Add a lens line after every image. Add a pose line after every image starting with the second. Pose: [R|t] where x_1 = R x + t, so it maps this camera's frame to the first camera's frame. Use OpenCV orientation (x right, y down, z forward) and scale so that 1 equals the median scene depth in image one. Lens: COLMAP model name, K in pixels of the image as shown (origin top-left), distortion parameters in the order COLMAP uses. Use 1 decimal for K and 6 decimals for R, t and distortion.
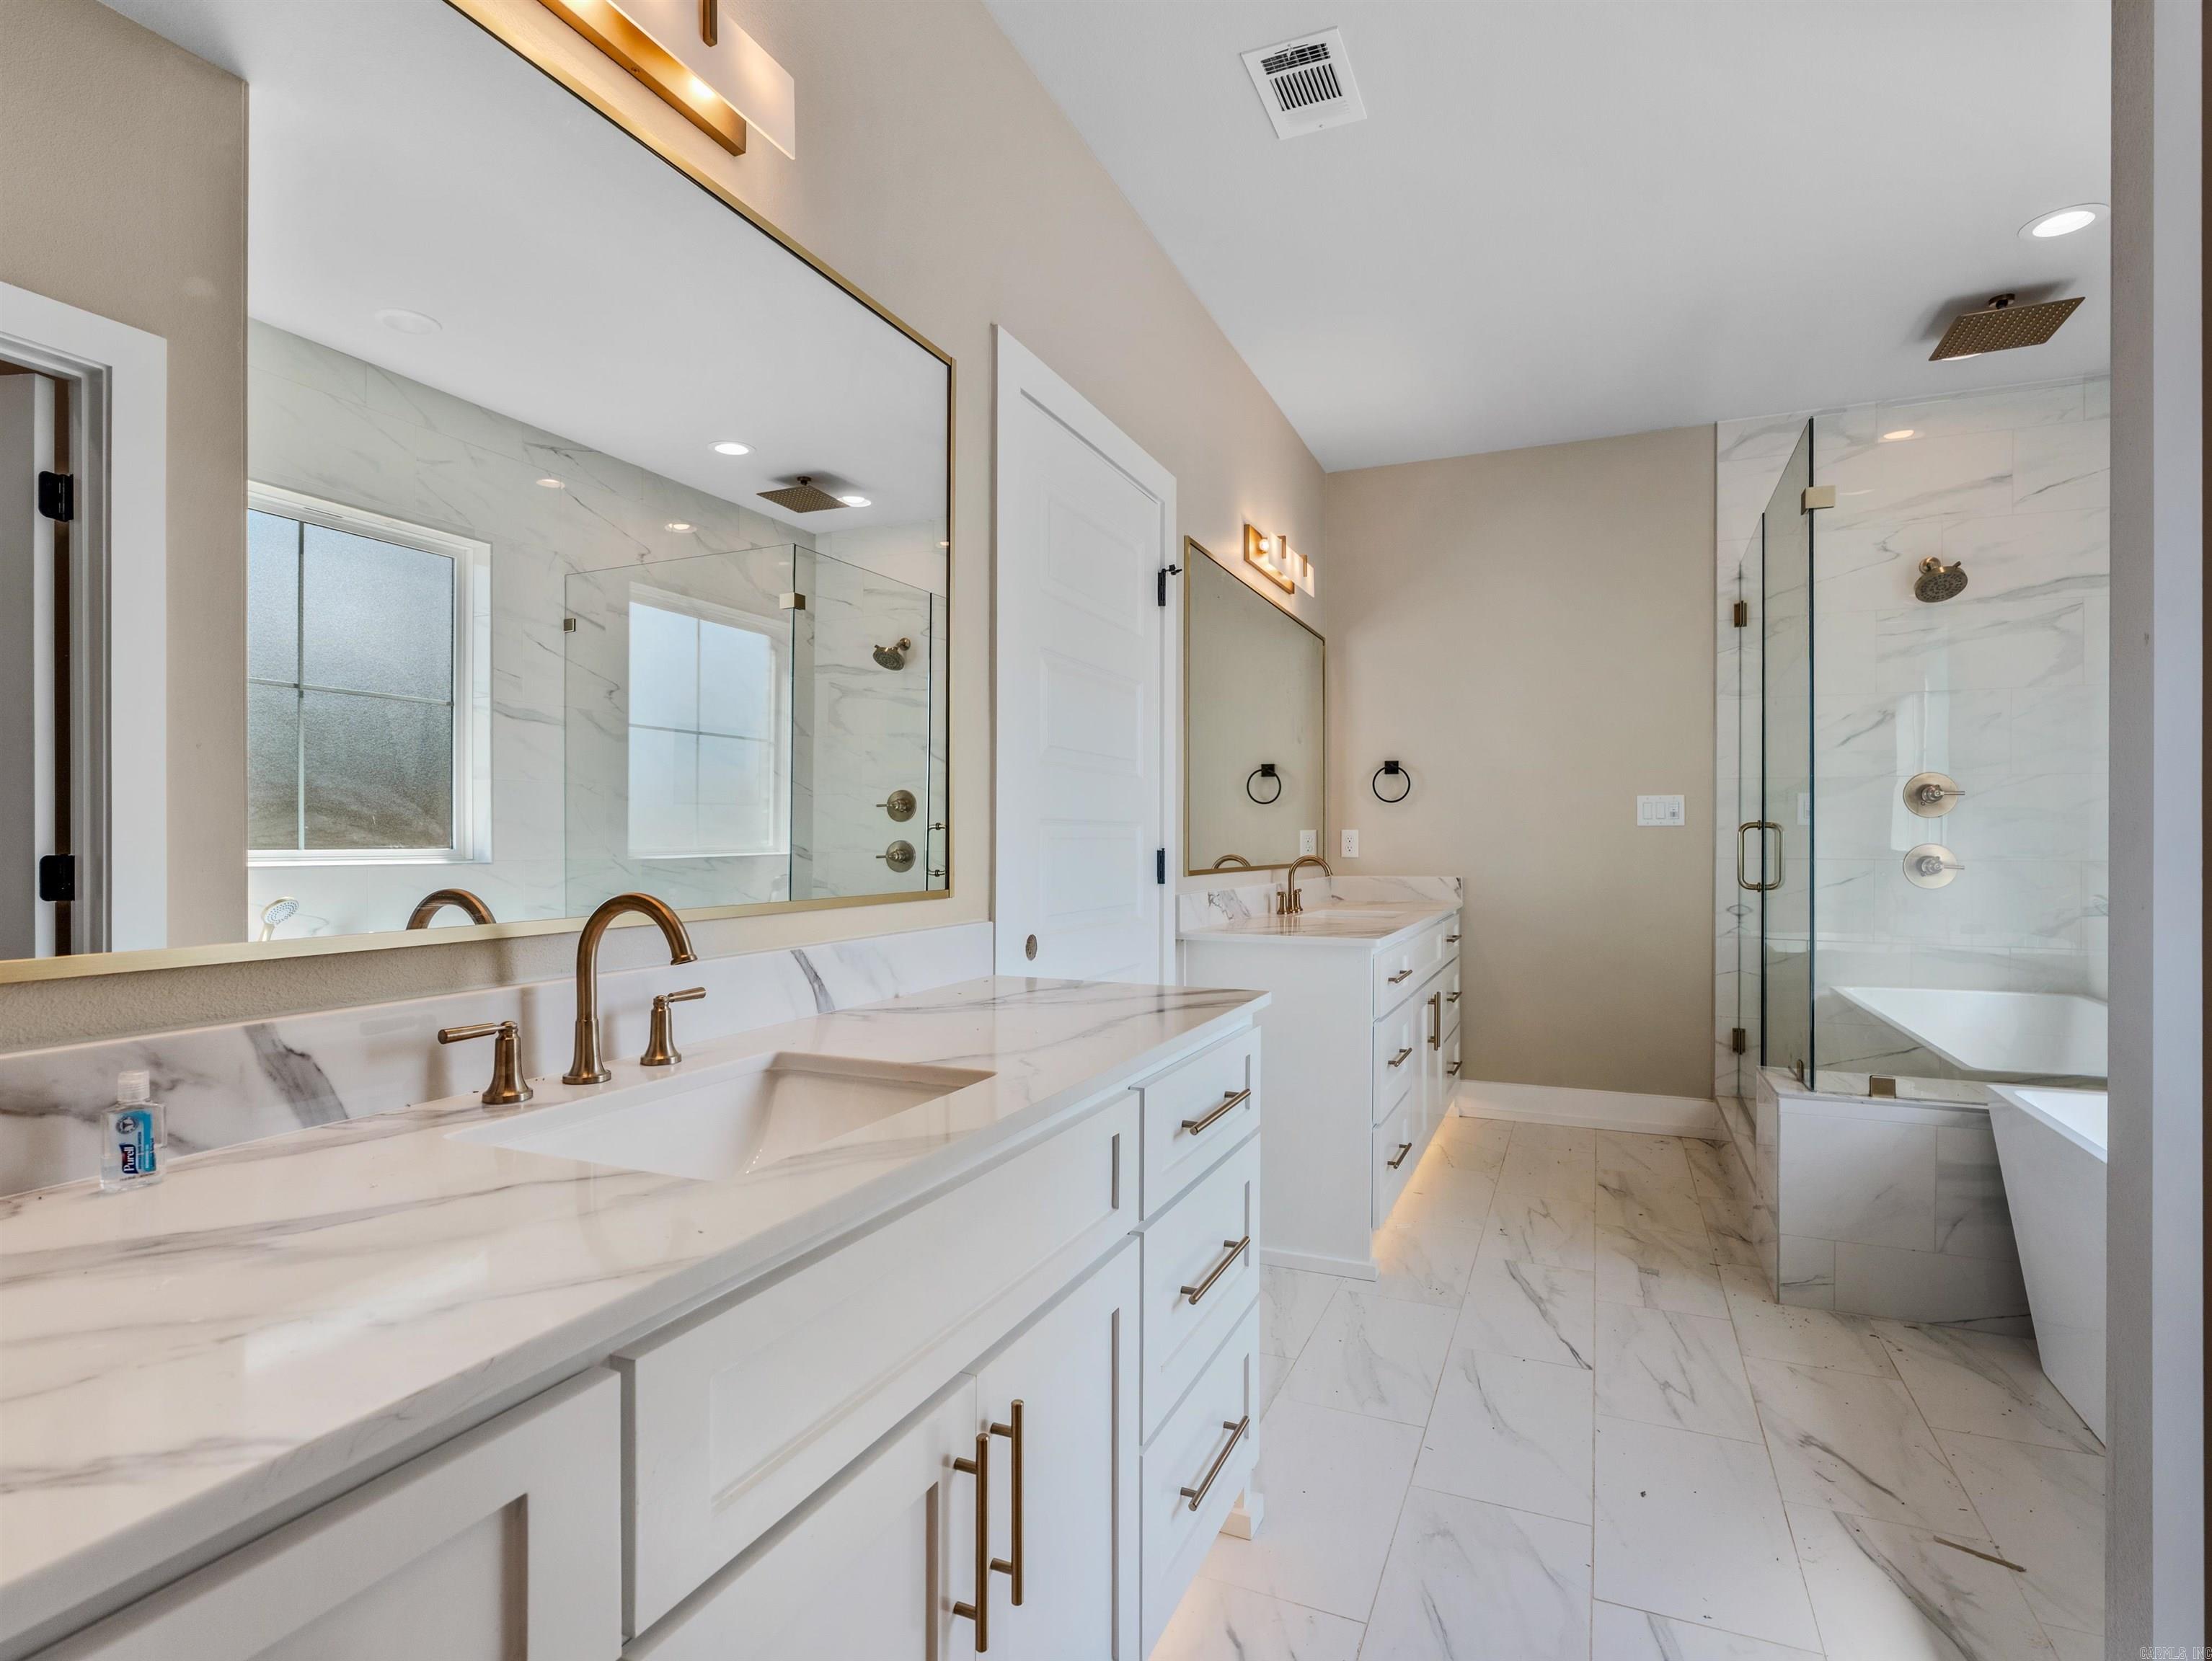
lens RADIAL K [[1119.4, 0, 1107.9], [0, 1119.4, 849.2], [0, 0, 1]] dist [-0.012599, 0.004667]
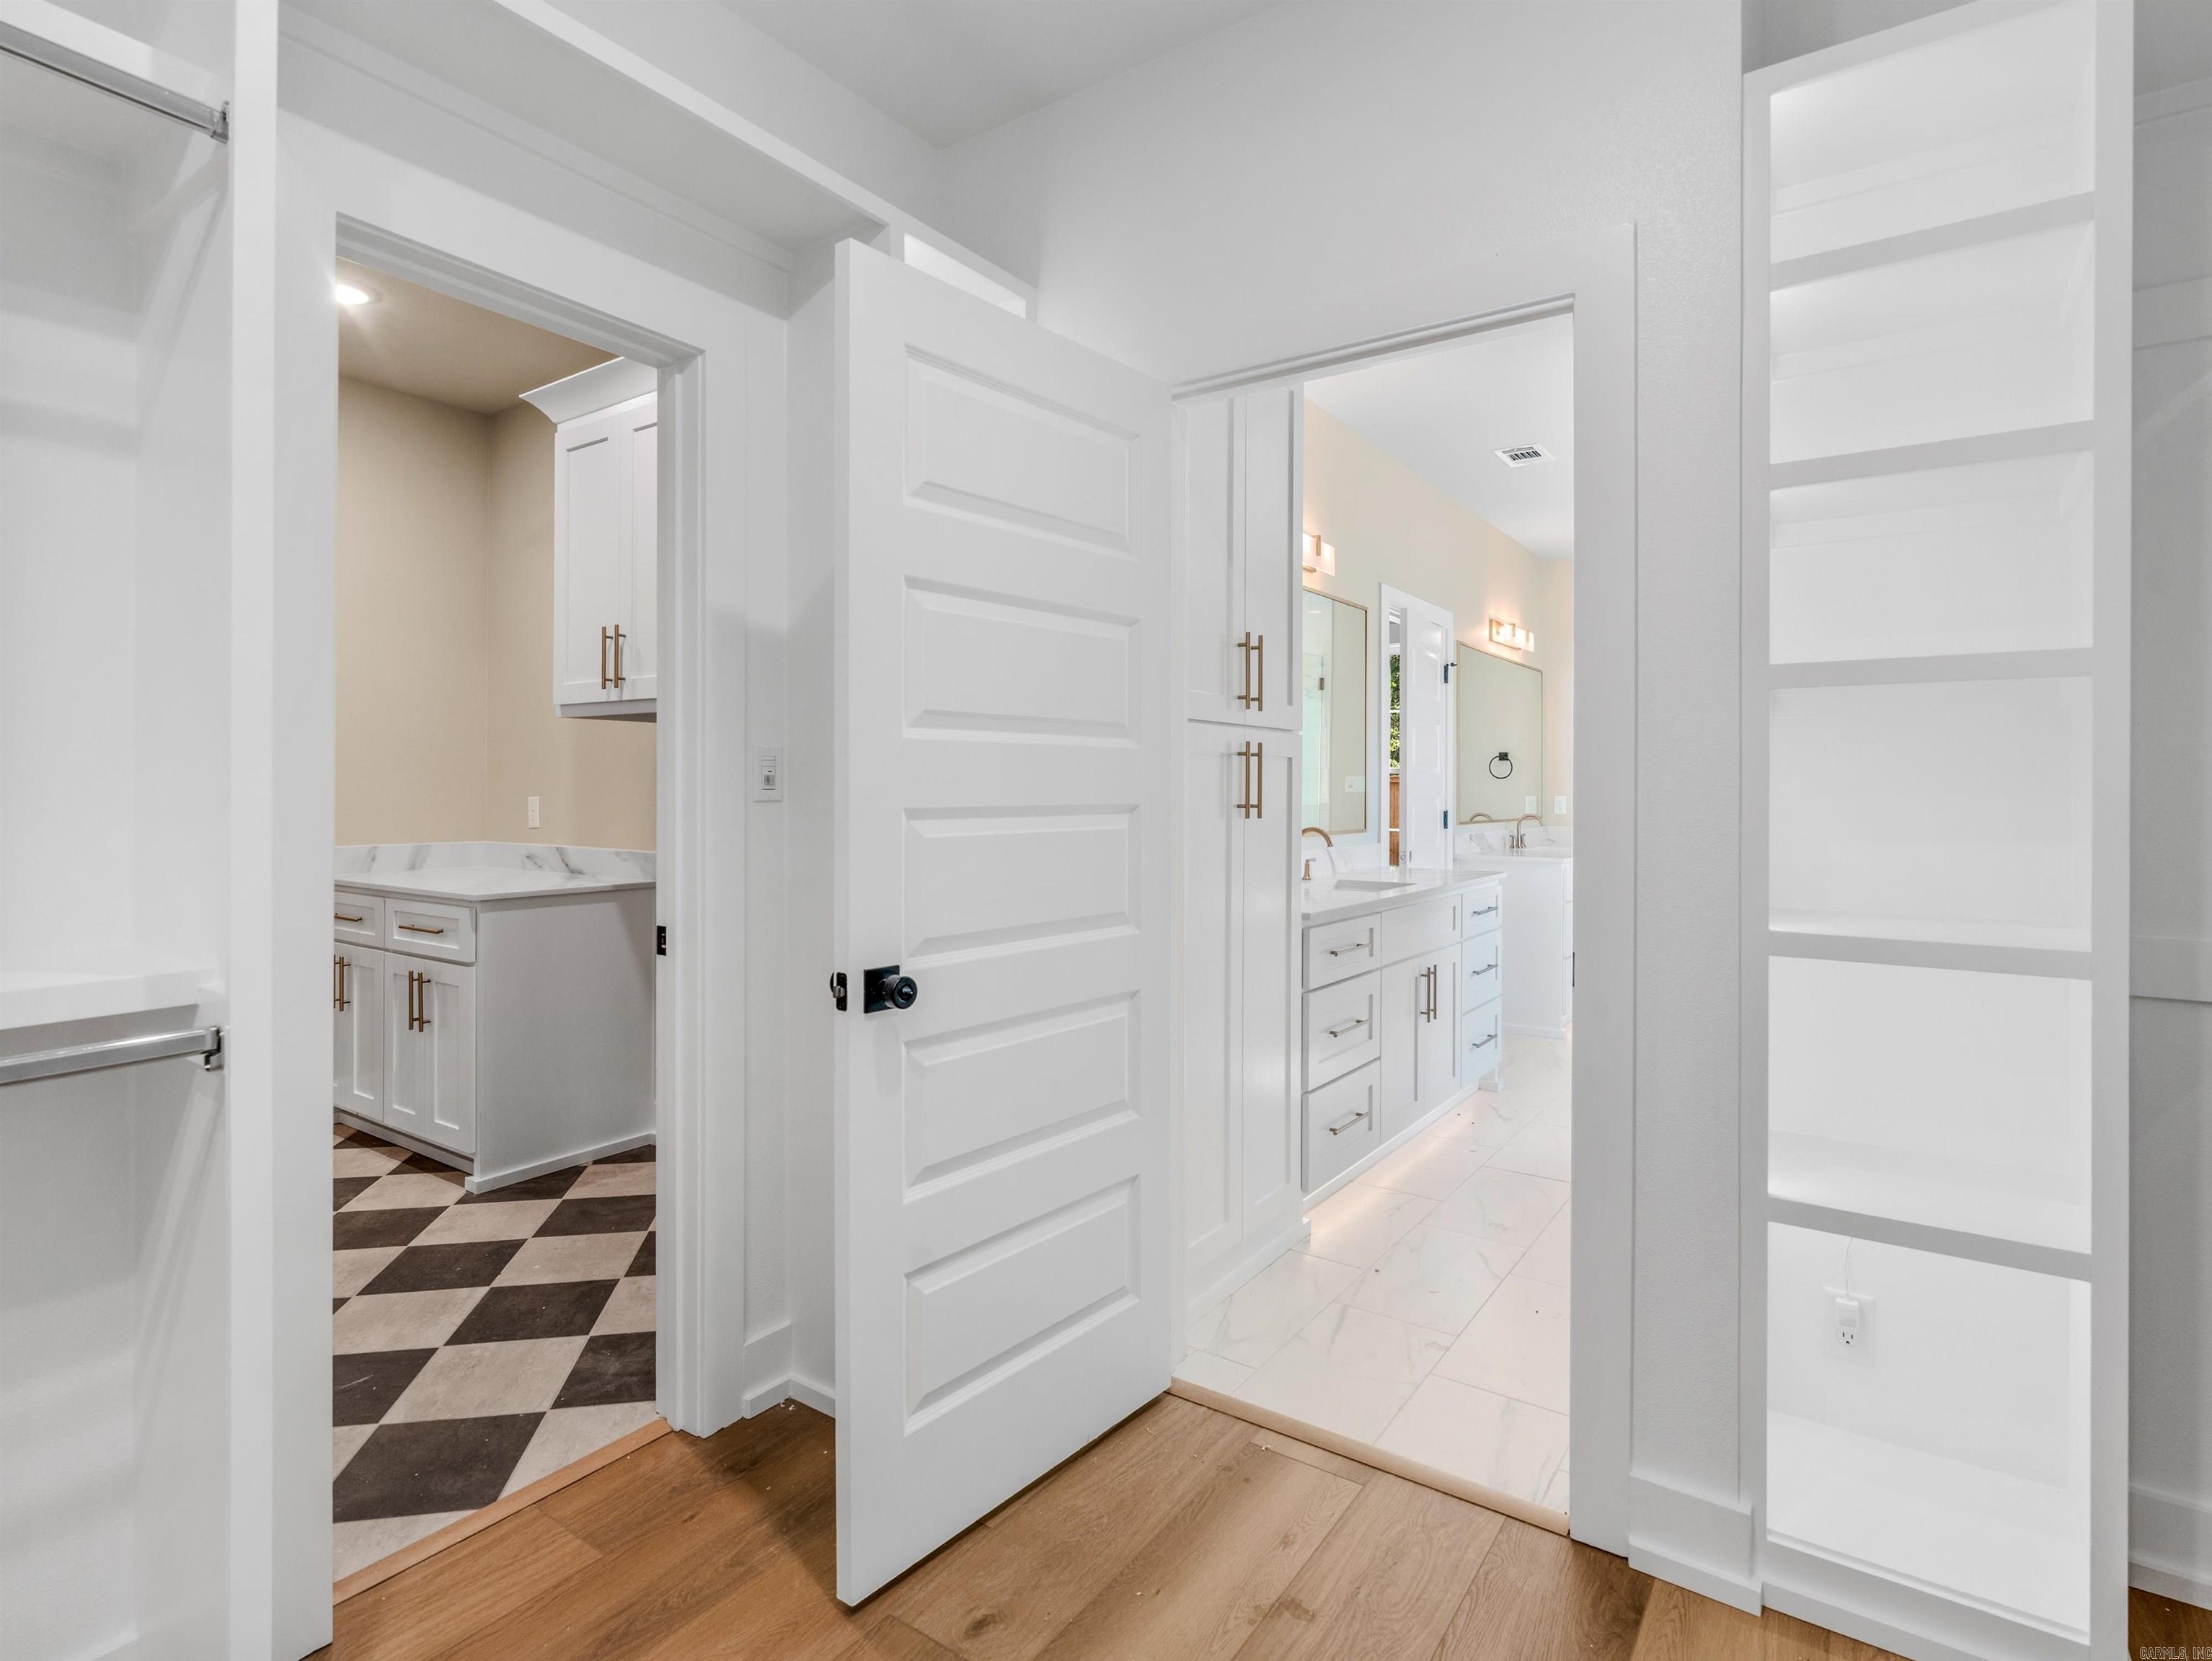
lens RADIAL K [[1119.4, 0, 1098.0], [0, 1119.4, 808.9], [0, 0, 1]] dist [-0.012599, 0.004667]
pose [[0.979486, -0.000689, -0.201509, -0.117542], [0.001622, 0.999989, 0.004465, -0.009781], [0.201503, -0.004700, 0.979477, -0.776528]]
